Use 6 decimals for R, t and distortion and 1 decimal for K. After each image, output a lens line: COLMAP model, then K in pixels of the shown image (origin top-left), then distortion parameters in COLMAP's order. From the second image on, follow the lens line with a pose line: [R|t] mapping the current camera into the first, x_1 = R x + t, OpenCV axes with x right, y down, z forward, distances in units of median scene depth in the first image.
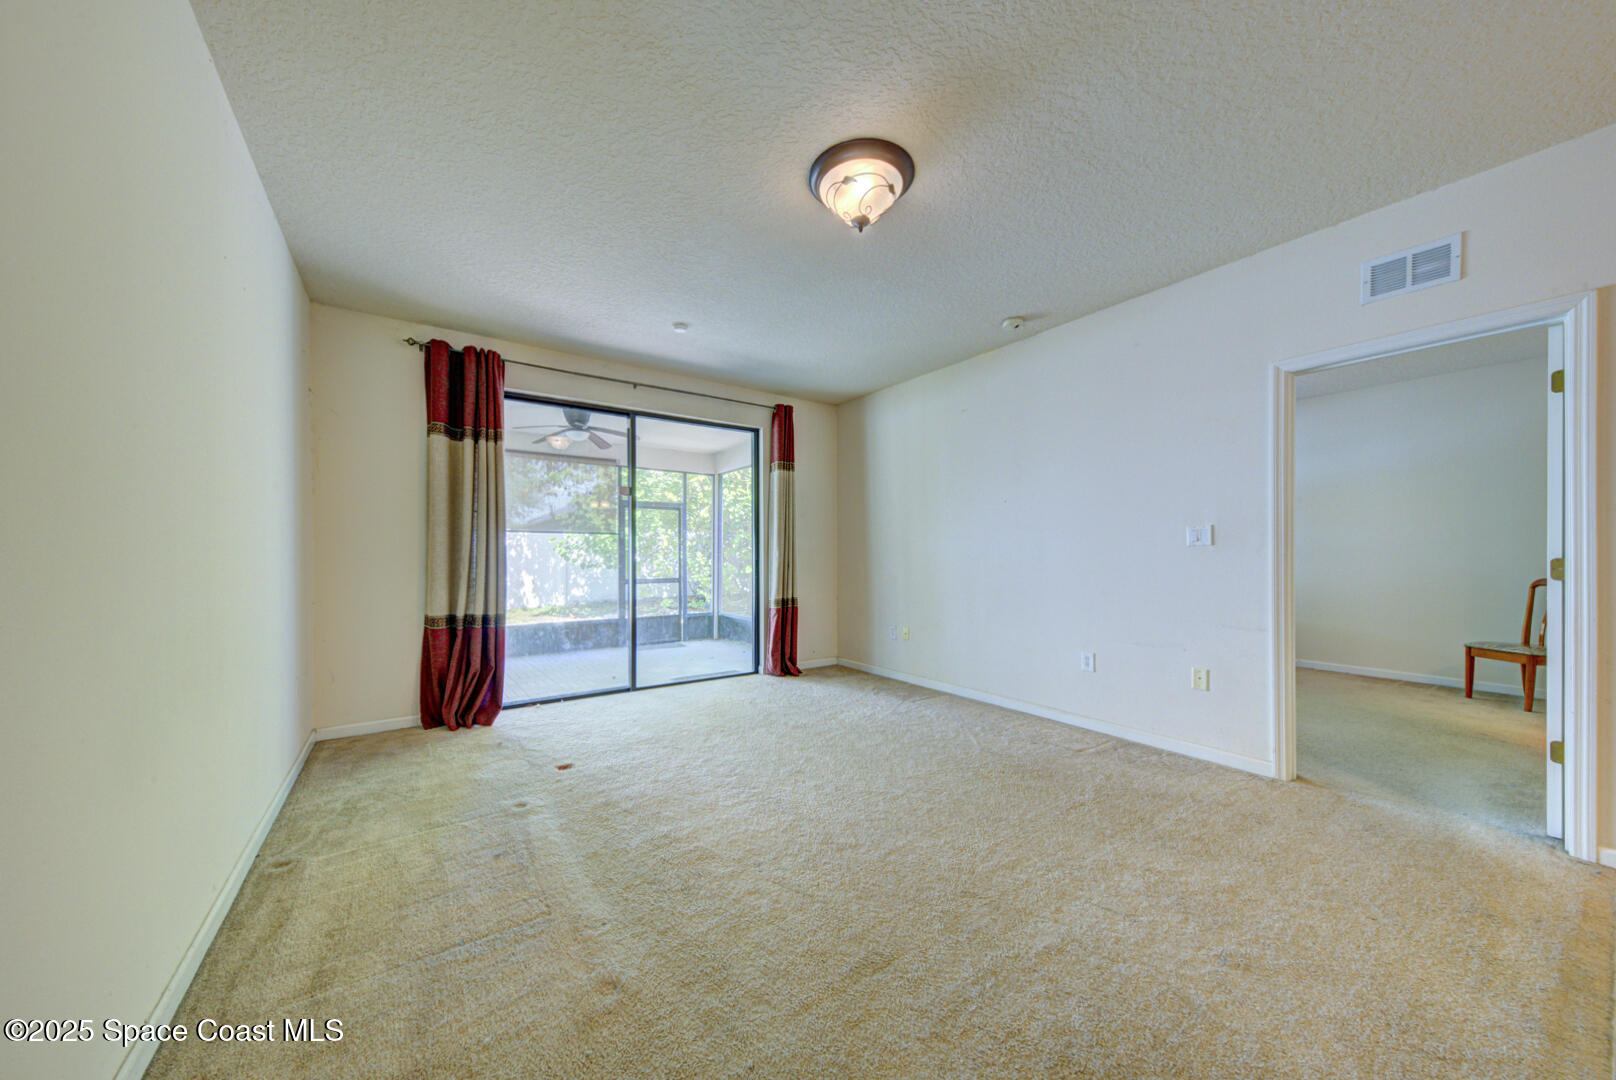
lens RADIAL K [[553.9, 0, 807.1], [0, 553.9, 557.3], [0, 0, 1]] dist [0.027250, -0.007853]
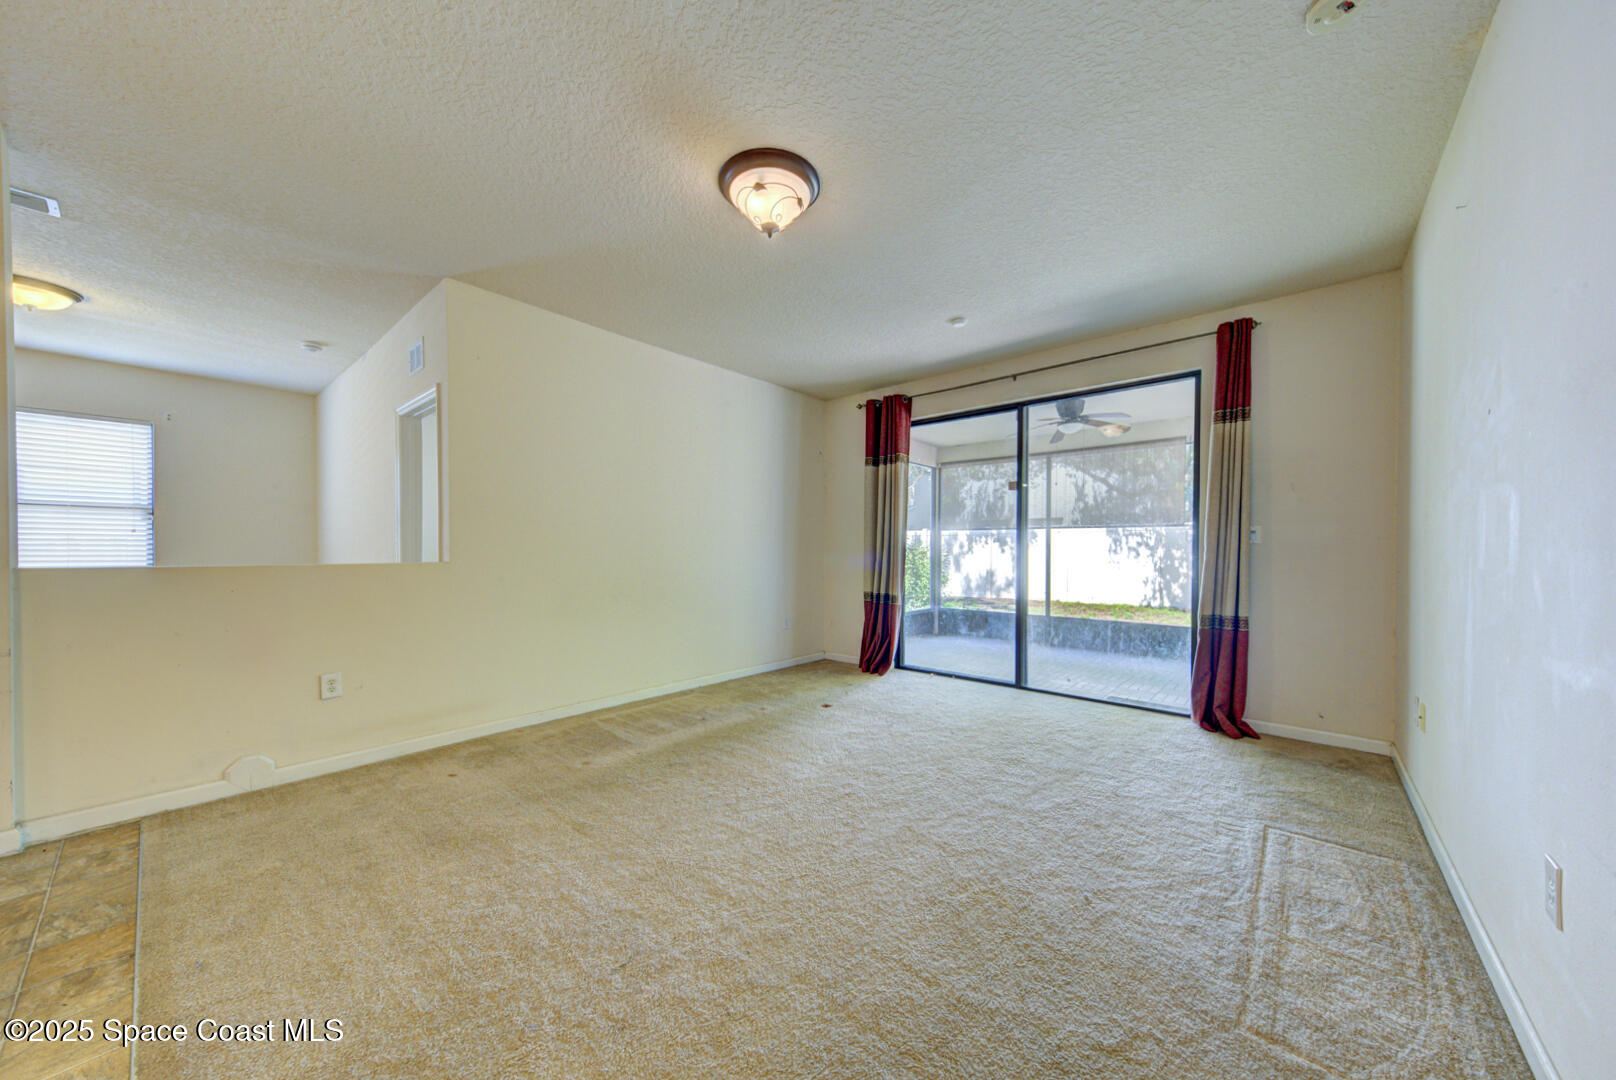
lens RADIAL K [[553.9, 0, 807.1], [0, 553.9, 557.3], [0, 0, 1]] dist [0.027250, -0.007853]
pose [[0.249736, 0.012970, -0.968227, 0.623467], [-0.009012, 0.999898, 0.011070, 0.001103], [0.968272, 0.005961, 0.249828, 0.452190]]
